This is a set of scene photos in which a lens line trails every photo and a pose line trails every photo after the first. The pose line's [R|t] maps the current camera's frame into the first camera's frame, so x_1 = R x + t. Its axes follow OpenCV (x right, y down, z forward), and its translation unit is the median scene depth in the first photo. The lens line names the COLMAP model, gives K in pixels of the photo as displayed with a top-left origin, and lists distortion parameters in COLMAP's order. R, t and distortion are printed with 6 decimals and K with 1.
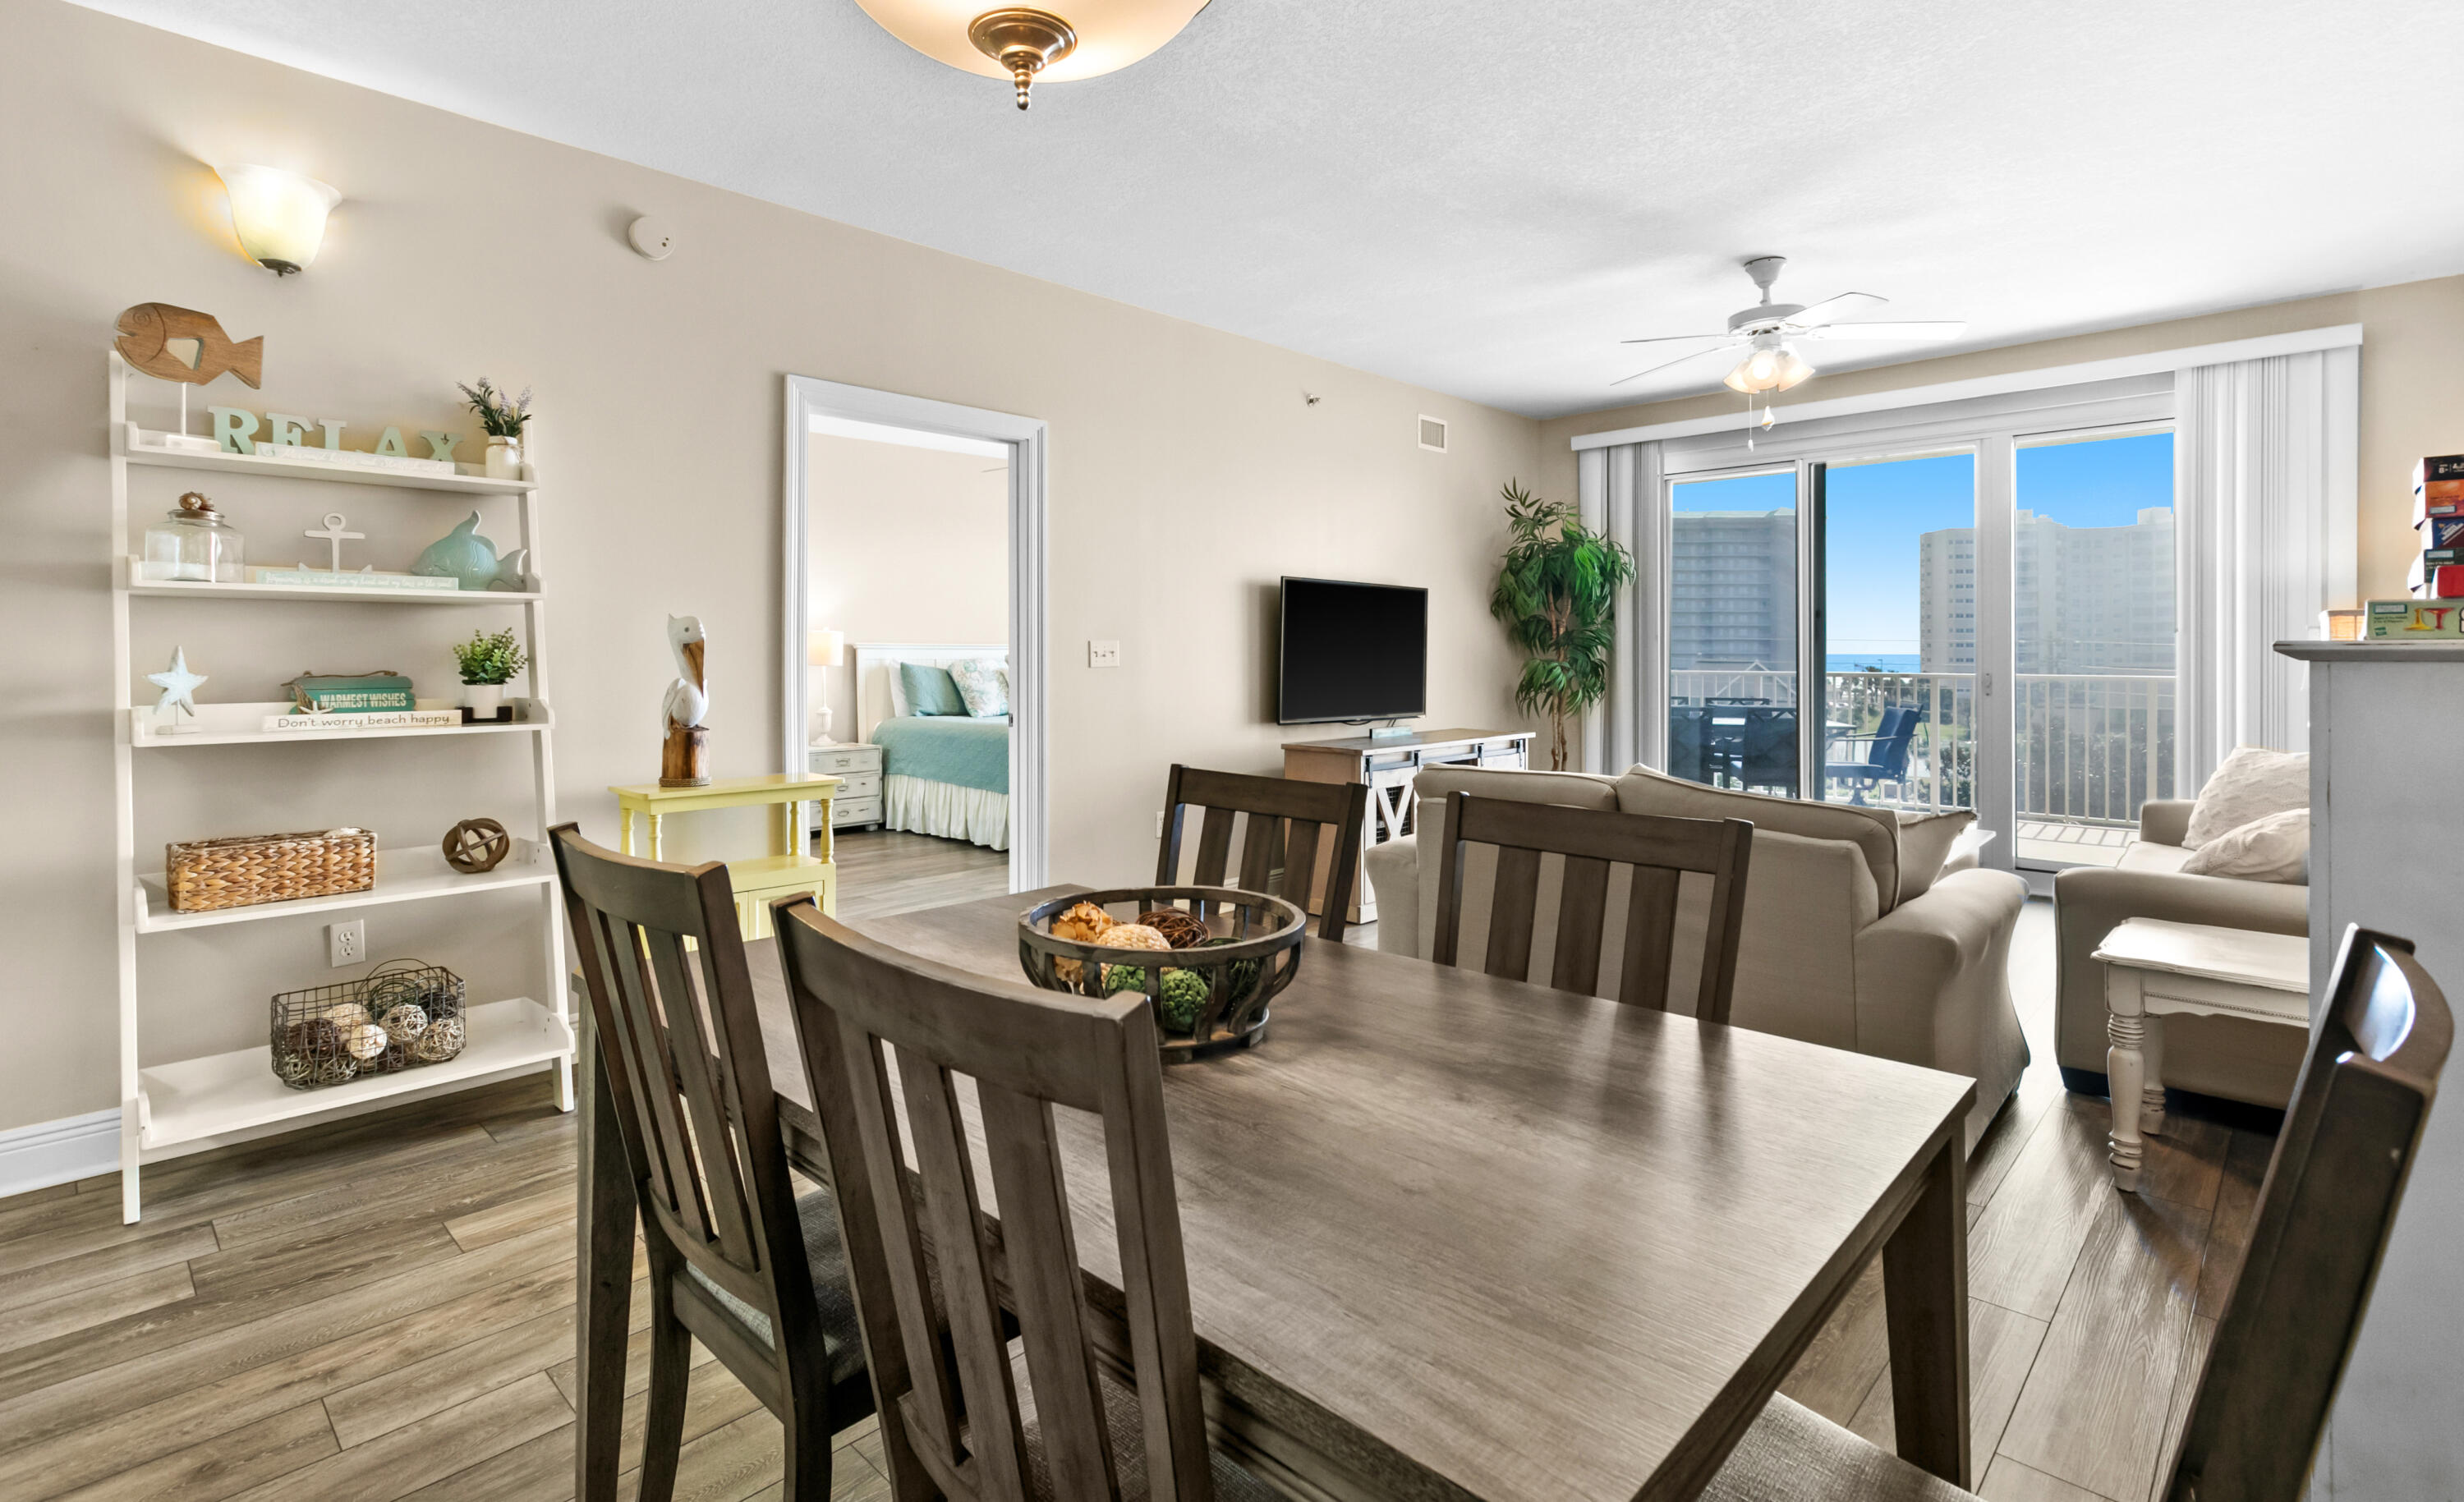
lens RADIAL K [[1134.5, 0, 1251.9], [0, 1134.5, 639.4], [0, 0, 1]] dist [0.020804, -0.000385]
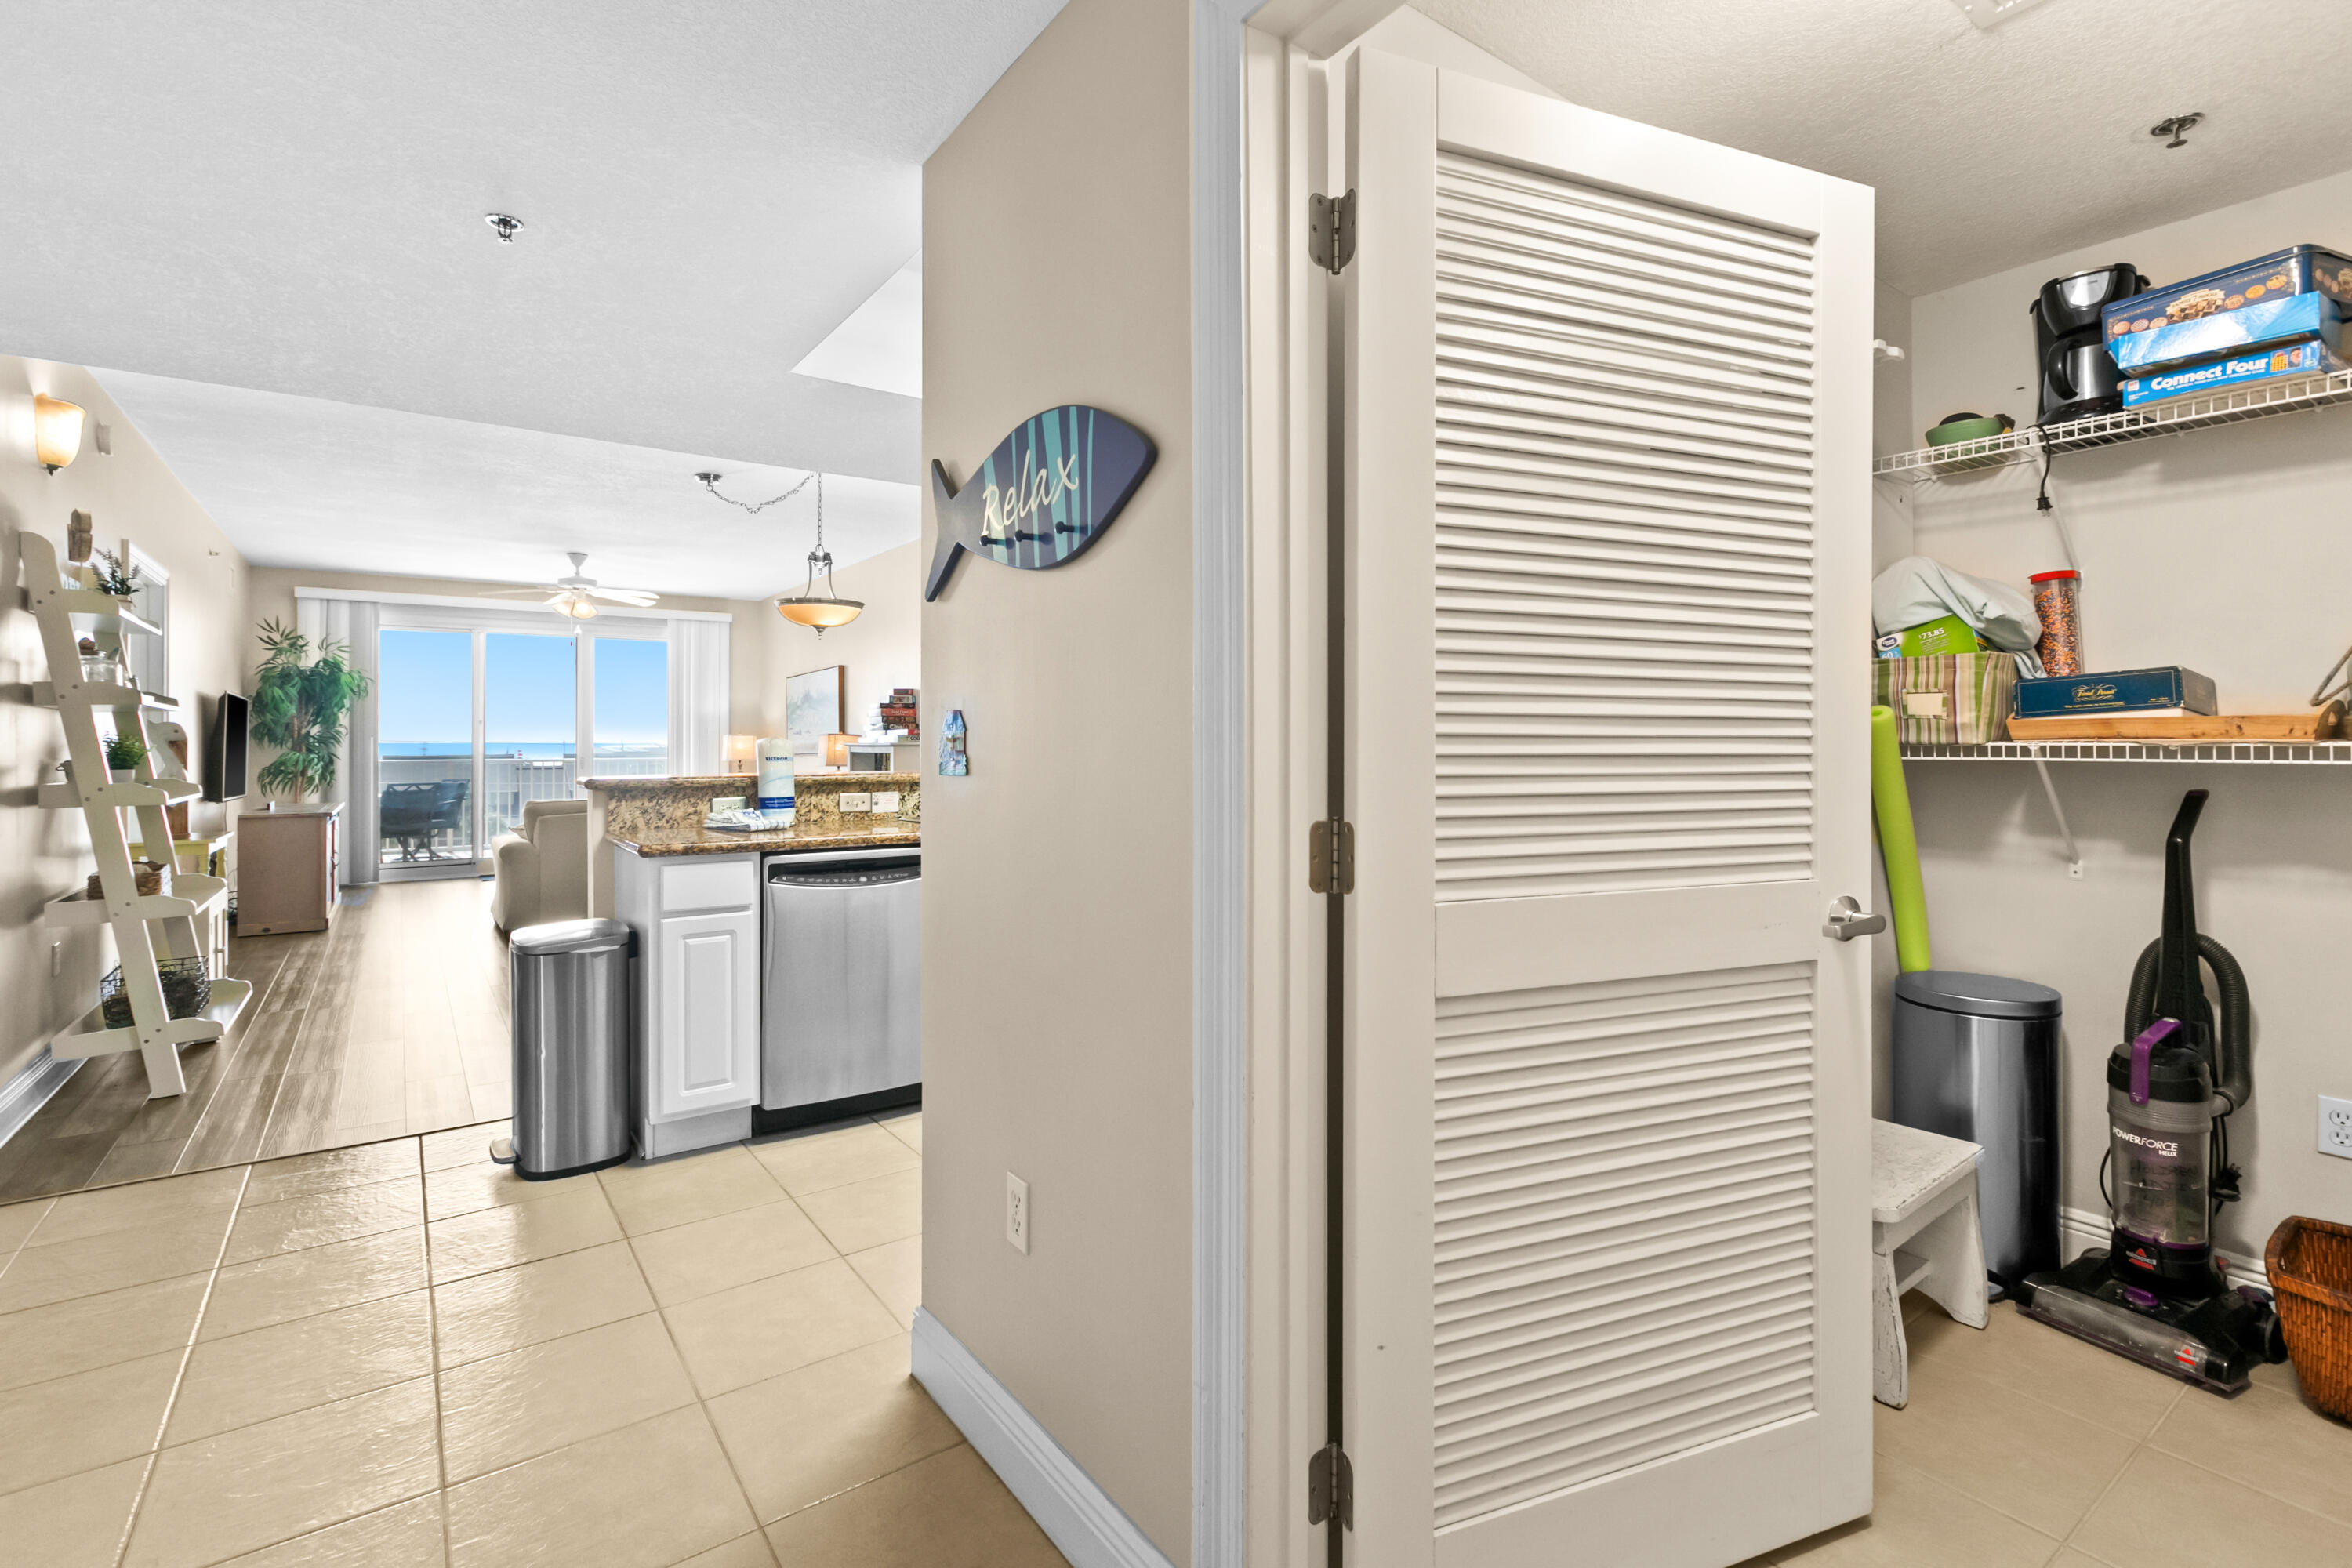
lens RADIAL K [[1068.1, 0, 1171.8], [0, 1068.1, 745.0], [0, 0, 1]] dist [0.000135, 0.000028]
pose [[0.187587, -0.001343, 0.982247, -0.809955], [-0.005686, 0.999981, 0.002453, -0.000851], [-0.982231, -0.006045, 0.187576, -0.265495]]
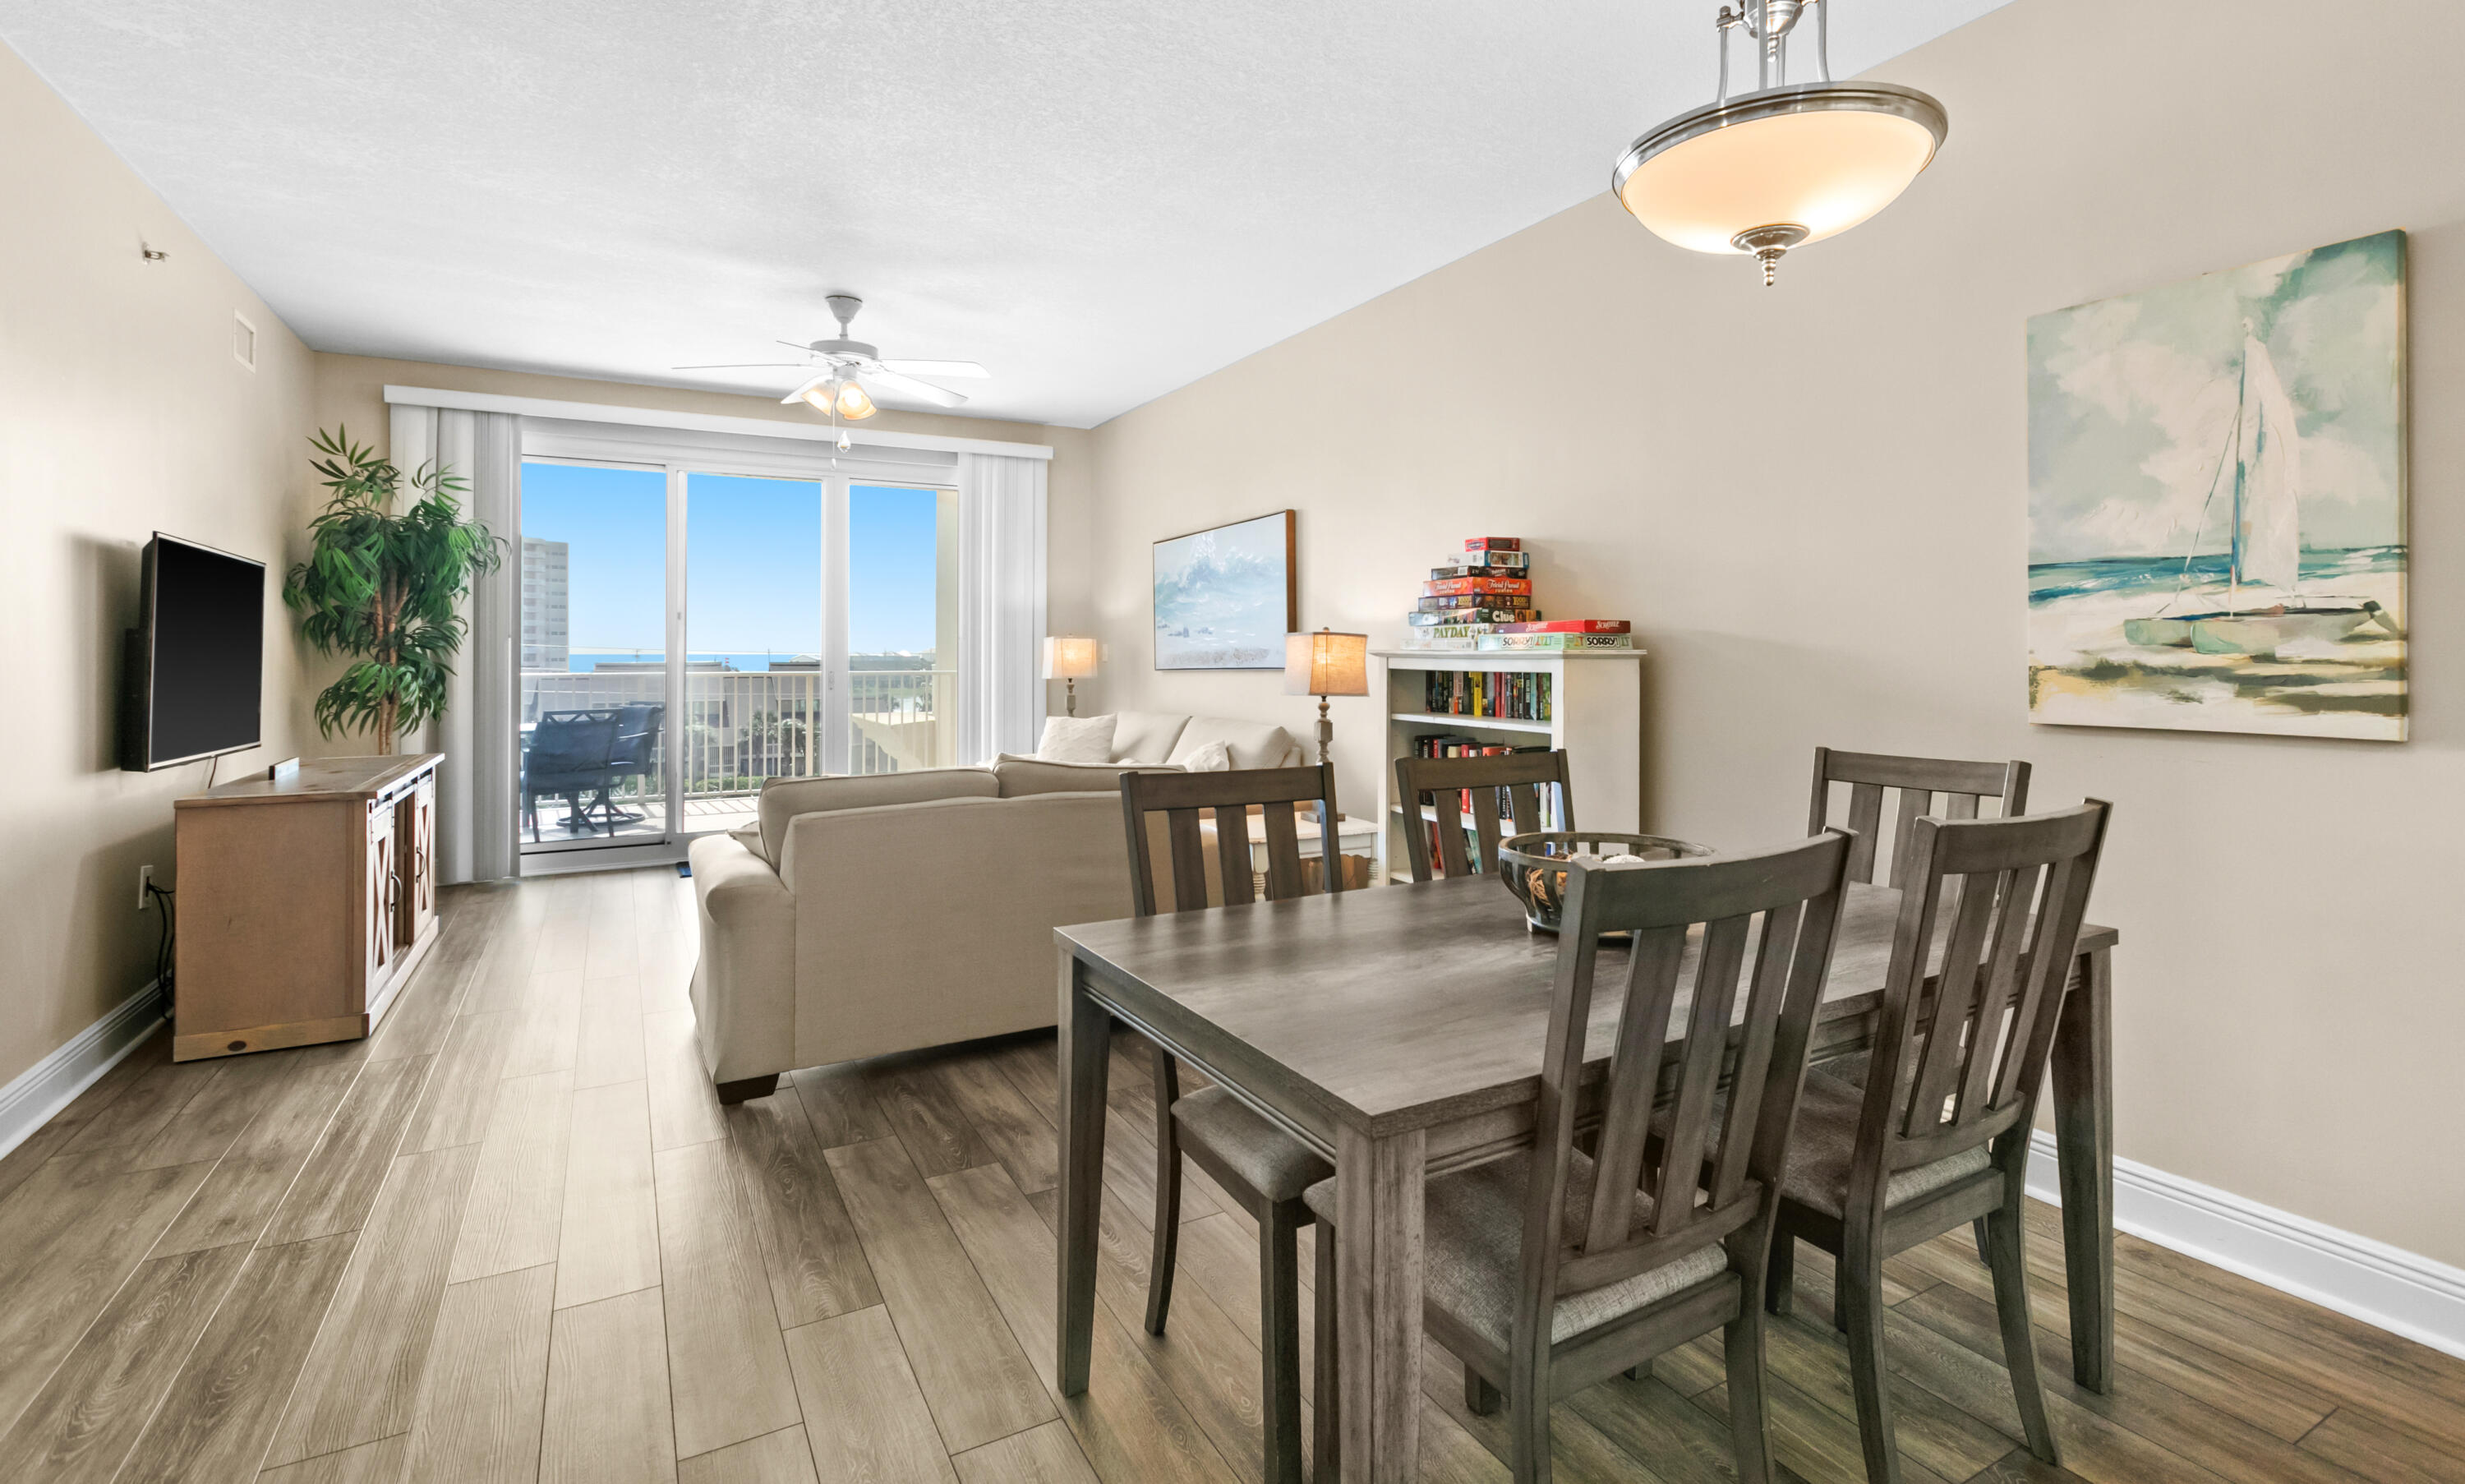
lens RADIAL K [[1125.8, 0, 1247.2], [0, 1125.8, 655.2], [0, 0, 1]] dist [0.002205, 0.000663]
pose [[0.298953, -0.001398, 0.954267, -0.311076], [-0.009465, 0.999945, 0.004430, 0.002469], [-0.954221, -0.010357, 0.298924, 0.199529]]
